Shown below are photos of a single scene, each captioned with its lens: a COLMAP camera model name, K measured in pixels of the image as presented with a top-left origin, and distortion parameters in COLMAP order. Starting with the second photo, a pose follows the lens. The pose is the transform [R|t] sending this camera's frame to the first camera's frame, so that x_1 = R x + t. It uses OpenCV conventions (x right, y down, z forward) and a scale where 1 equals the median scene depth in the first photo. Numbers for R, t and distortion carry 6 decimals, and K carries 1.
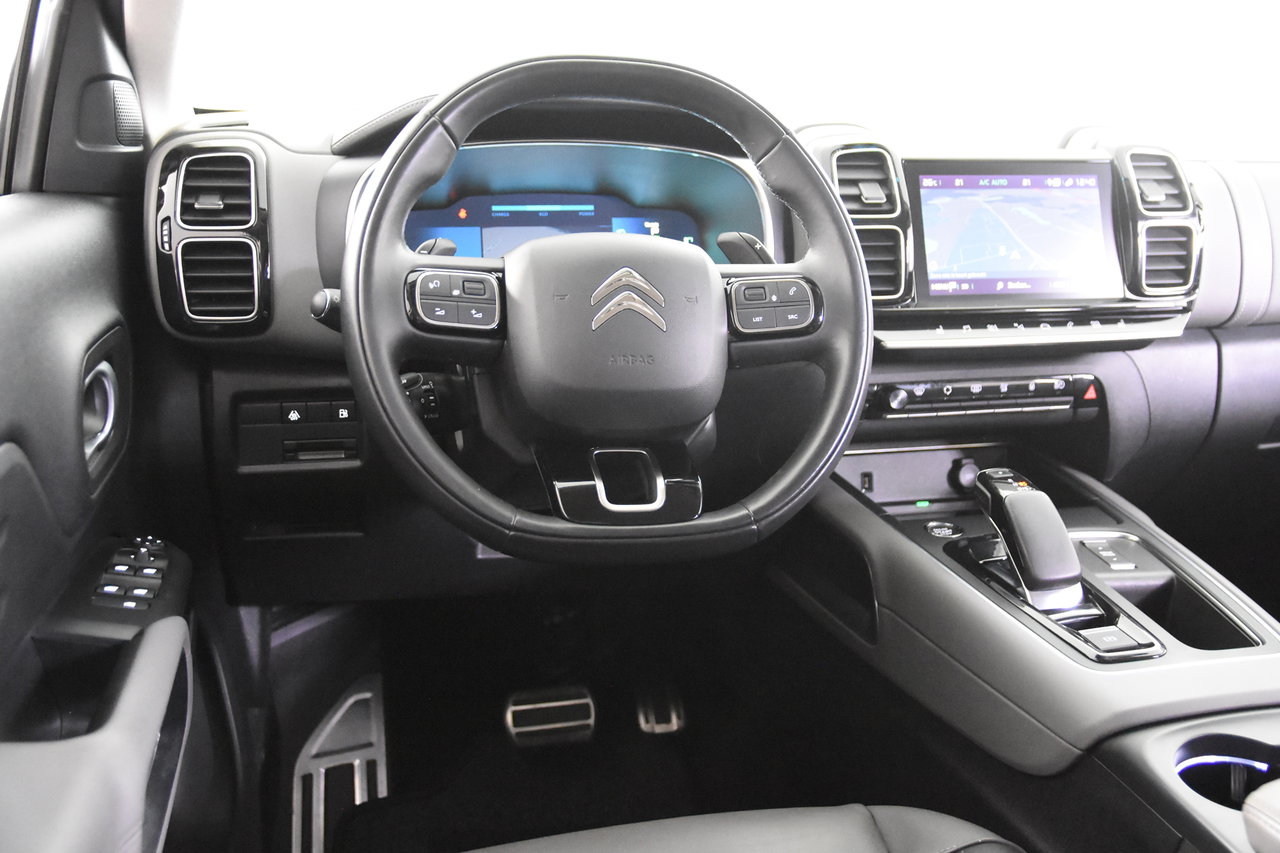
lens RADIAL K [[1273.8, 0, 640.0], [0, 1273.8, 426.5], [0, 0, 1]] dist [-0.020812, 0.020770]
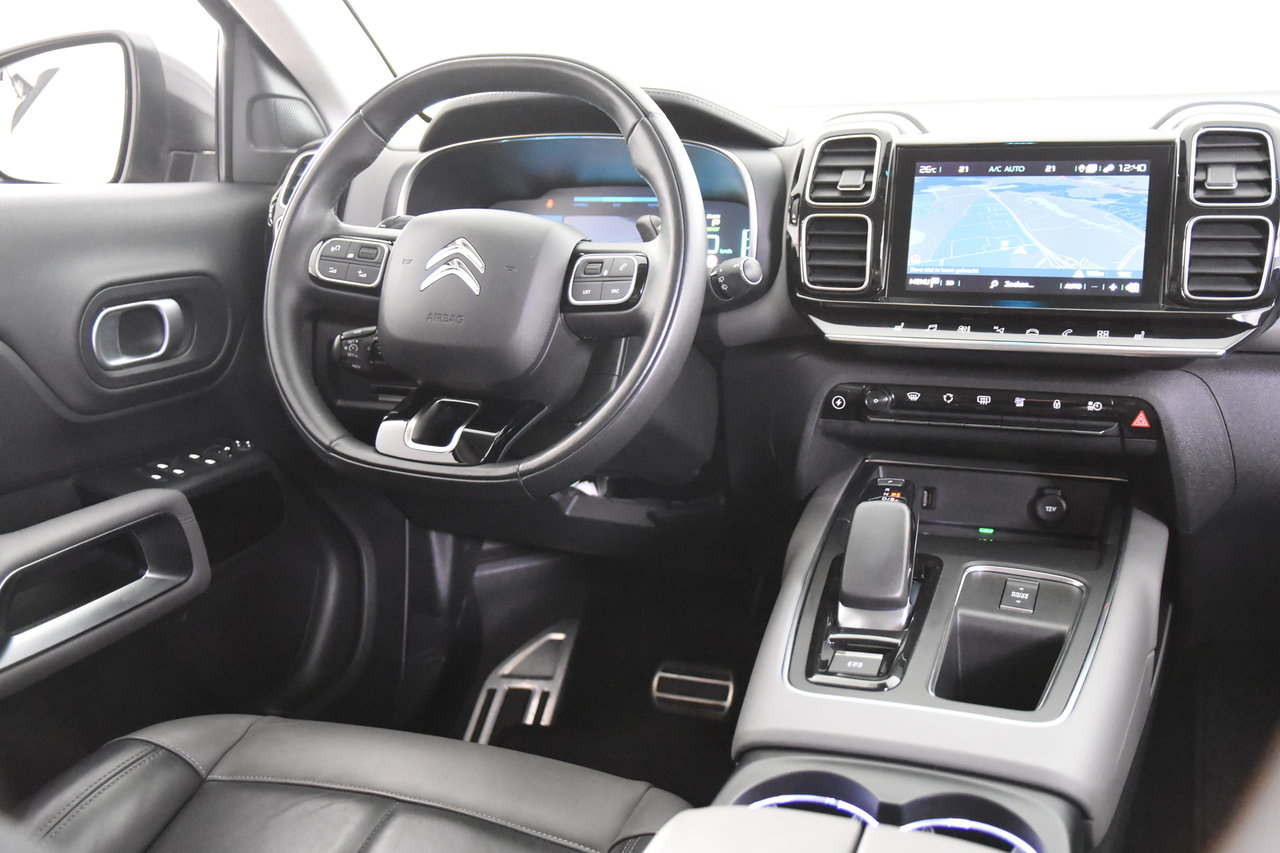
lens RADIAL K [[1247.8, 0, 640.0], [0, 1247.8, 426.5], [0, 0, 1]] dist [-0.022724, 0.033686]
pose [[0.818731, 0.102290, -0.564992, 0.579429], [-0.117065, 0.993072, 0.010154, 0.008472], [0.562117, 0.057828, 0.825034, 0.145945]]
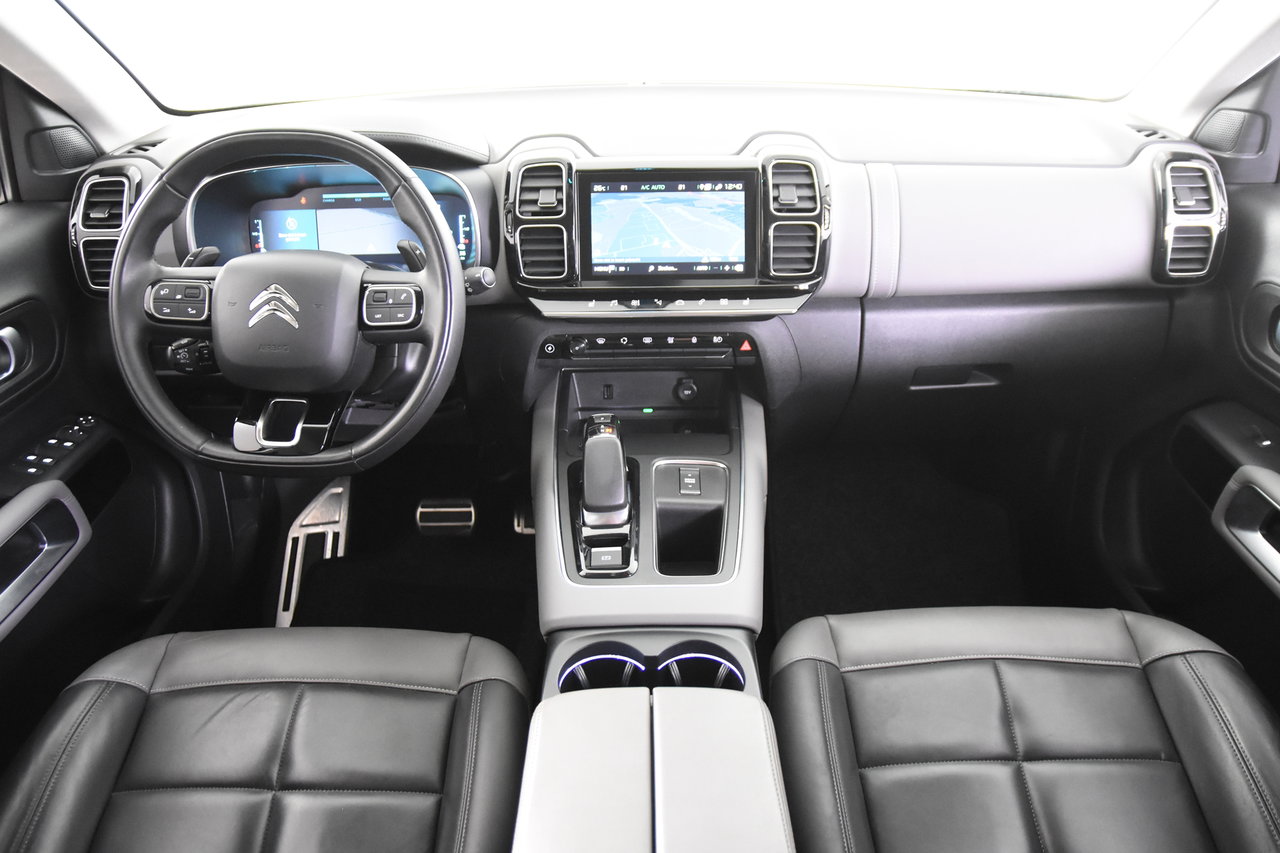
lens RADIAL K [[951.2, 0, 640.0], [0, 951.2, 426.5], [0, 0, 1]] dist [-0.131608, 0.111229]
pose [[0.968845, 0.087914, -0.231541, 0.510272], [-0.035144, 0.974219, 0.222850, -0.168538], [0.245164, -0.207770, 0.946956, 0.032844]]
